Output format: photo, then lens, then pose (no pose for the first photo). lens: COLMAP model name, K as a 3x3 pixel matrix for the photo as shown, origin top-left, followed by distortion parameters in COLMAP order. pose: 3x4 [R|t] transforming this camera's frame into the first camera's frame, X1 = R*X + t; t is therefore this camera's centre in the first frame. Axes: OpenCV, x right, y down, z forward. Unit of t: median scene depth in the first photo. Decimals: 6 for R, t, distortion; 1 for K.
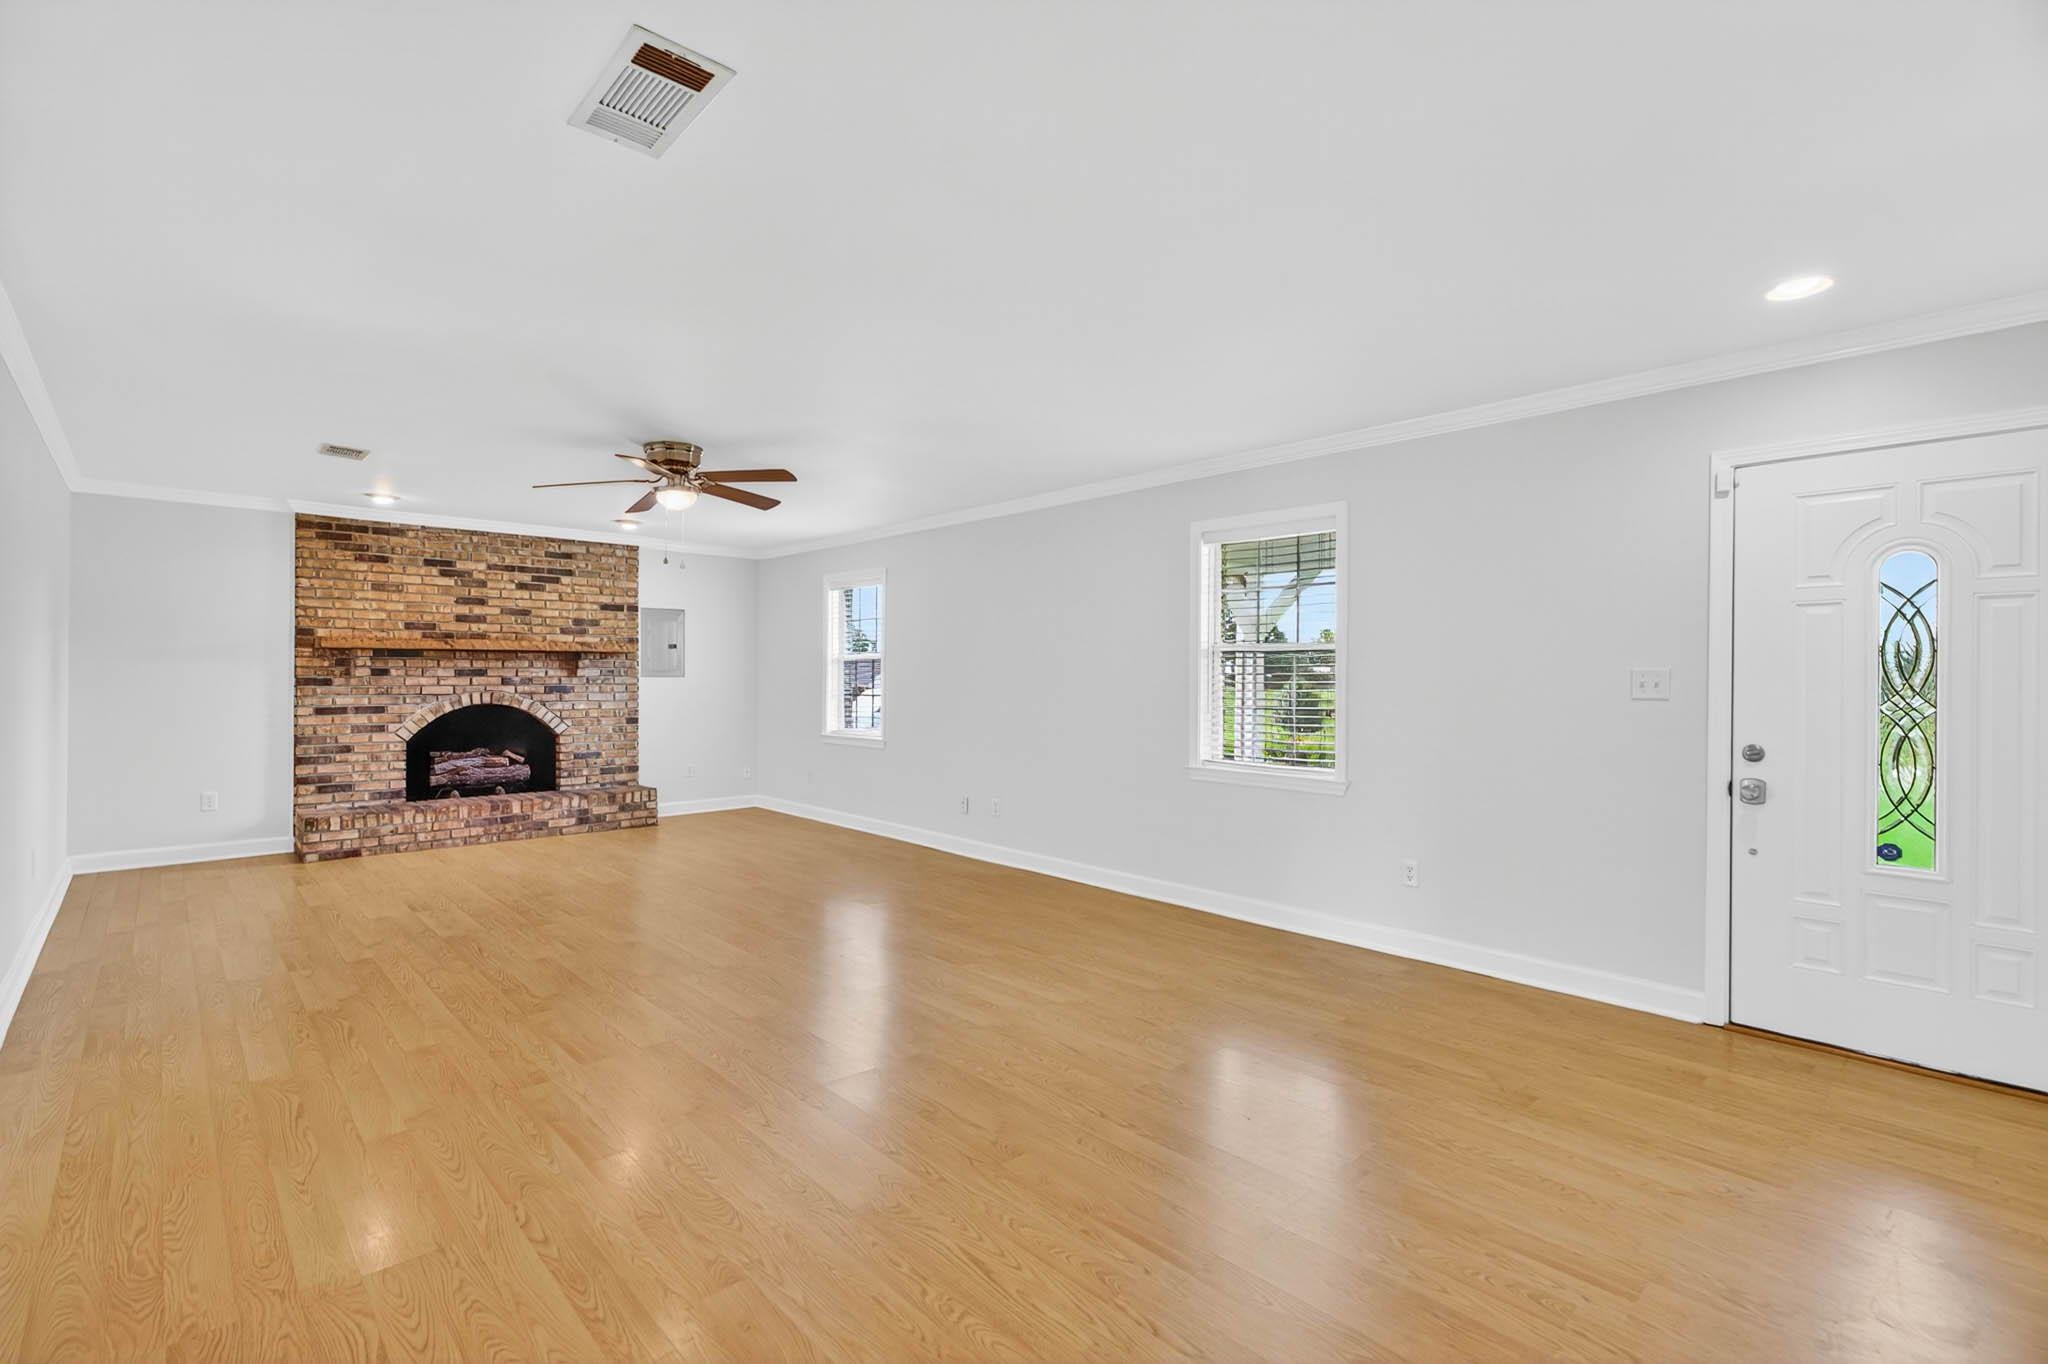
lens RADIAL K [[925.1, 0, 1022.5], [0, 925.1, 679.2], [0, 0, 1]] dist [-0.000338, -0.000431]
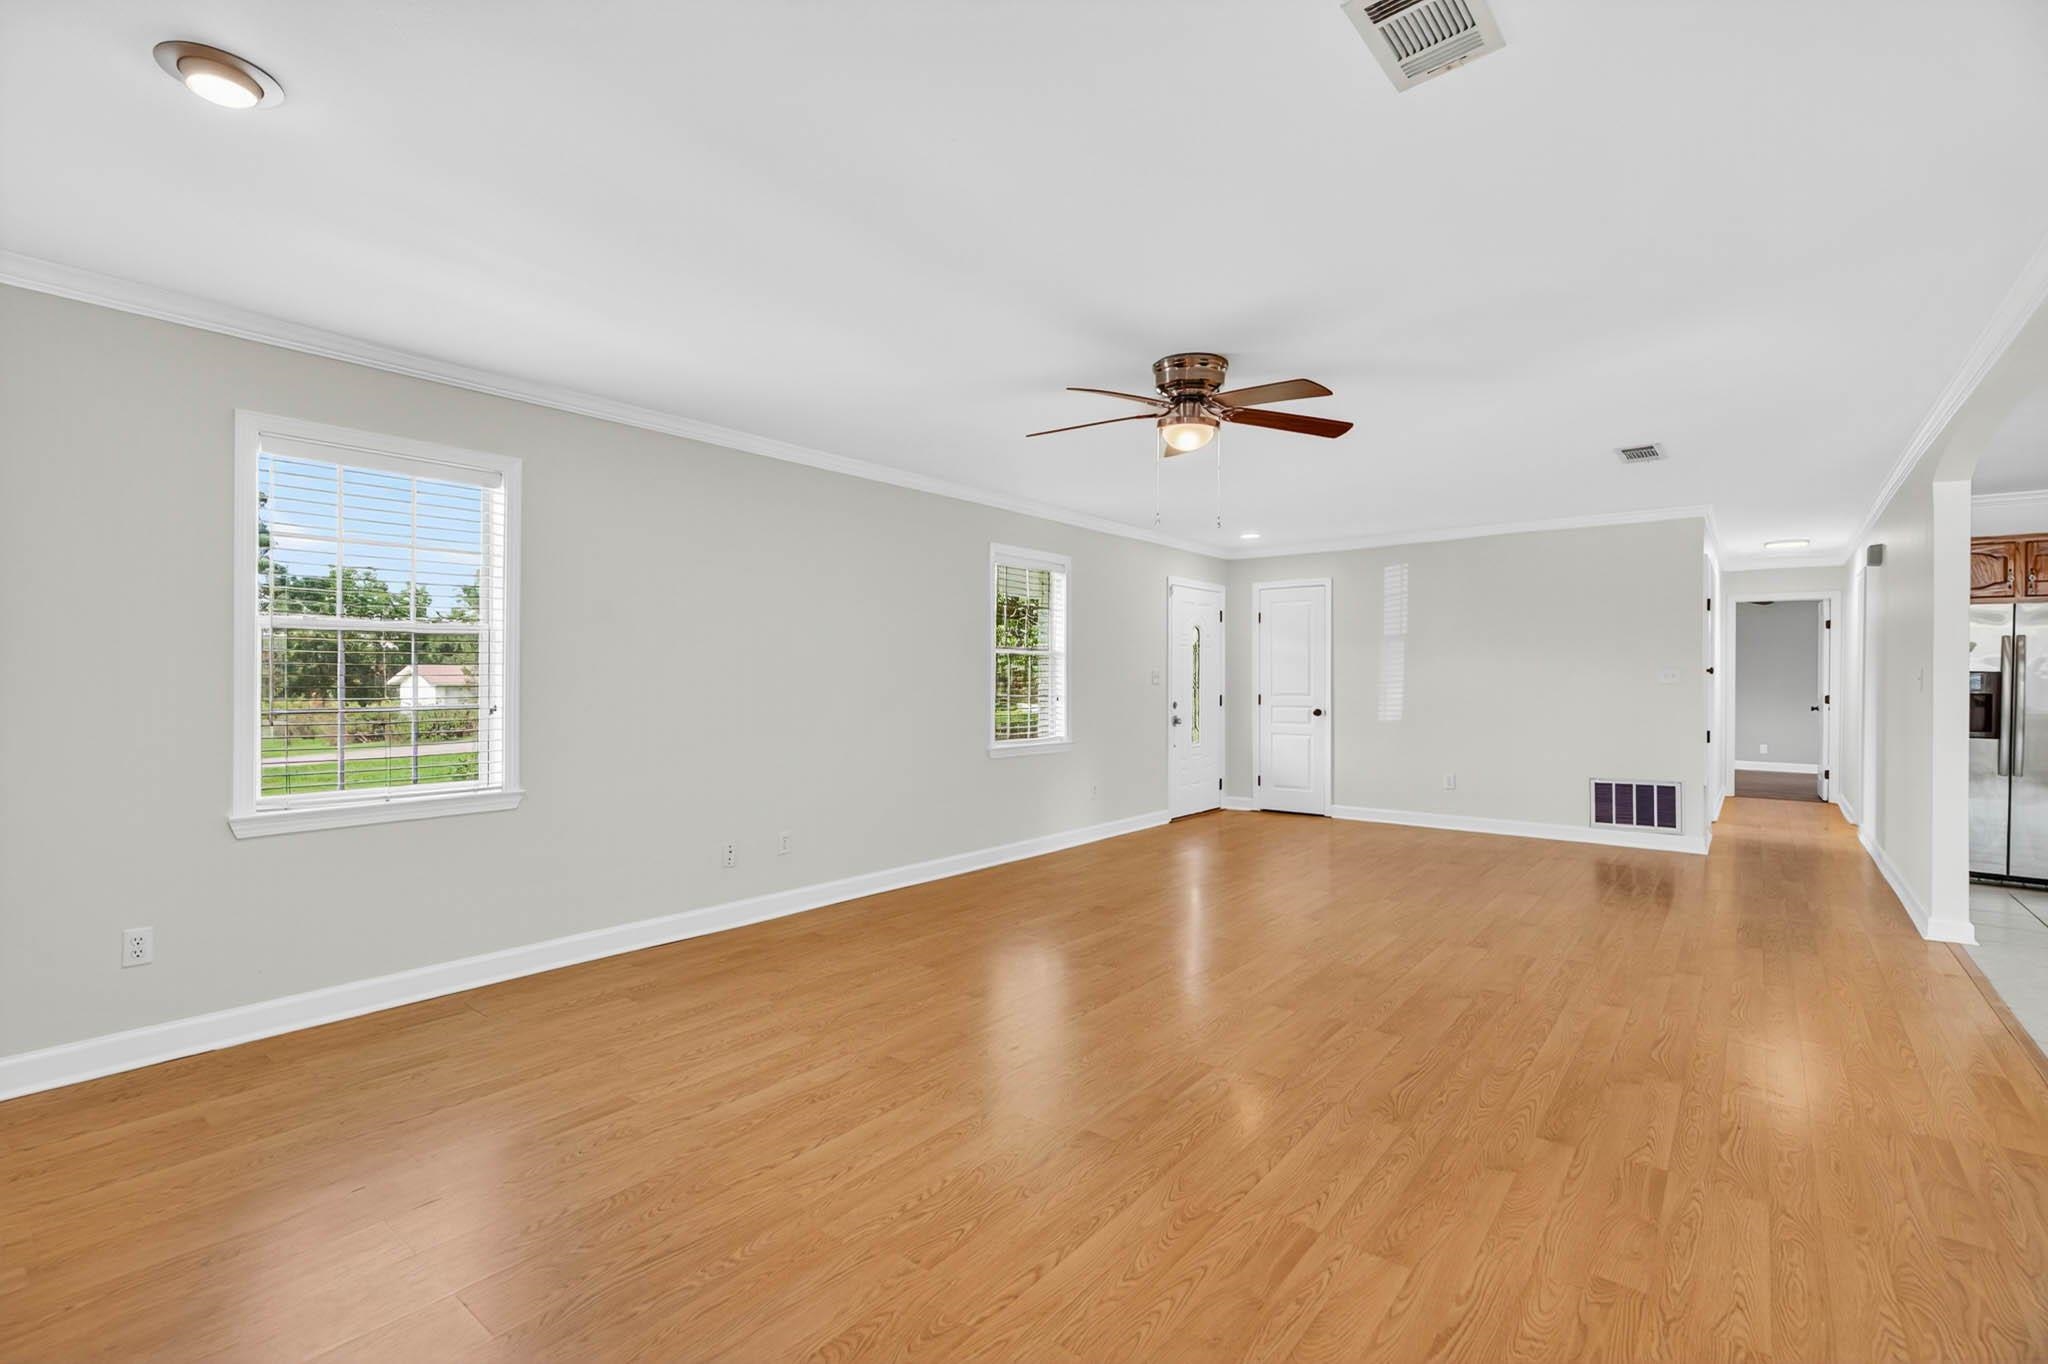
lens RADIAL K [[925.1, 0, 1037.2], [0, 925.1, 677.0], [0, 0, 1]] dist [-0.000338, -0.000431]
pose [[-0.153458, -0.005641, 0.988139, -0.716281], [-0.002724, 0.999982, 0.005286, -0.001762], [-0.988151, -0.001881, -0.153470, 0.811287]]
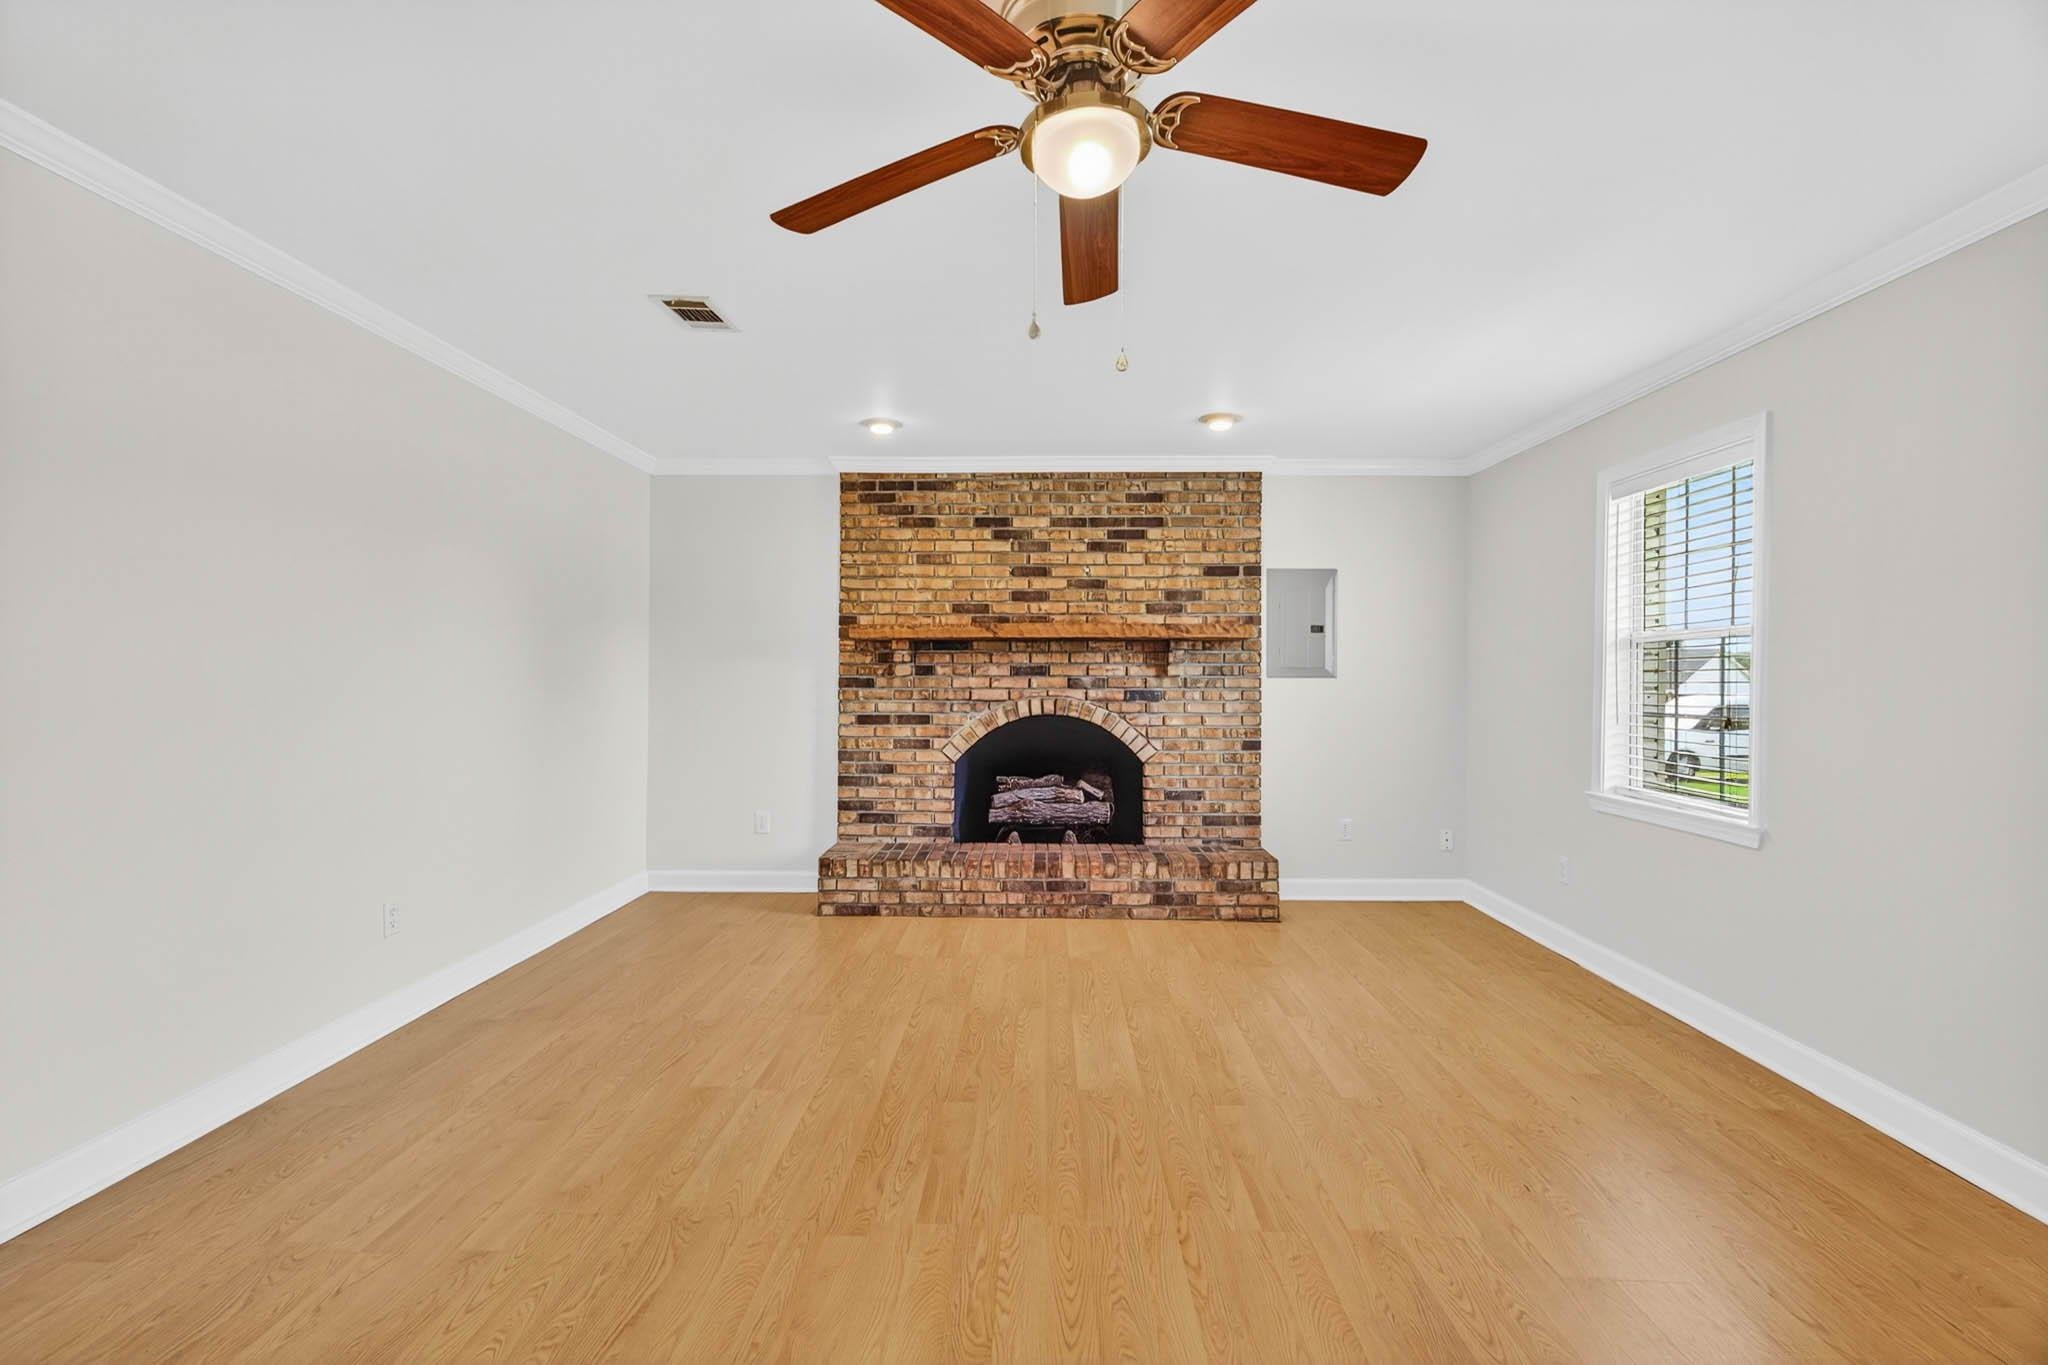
lens RADIAL K [[925.1, 0, 1023.3], [0, 925.1, 679.4], [0, 0, 1]] dist [-0.000338, -0.000431]
pose [[0.709684, 0.001489, -0.704519, -0.091837], [-0.003760, 0.999992, -0.001674, 0.000750], [0.704510, 0.003837, 0.709684, 0.483323]]
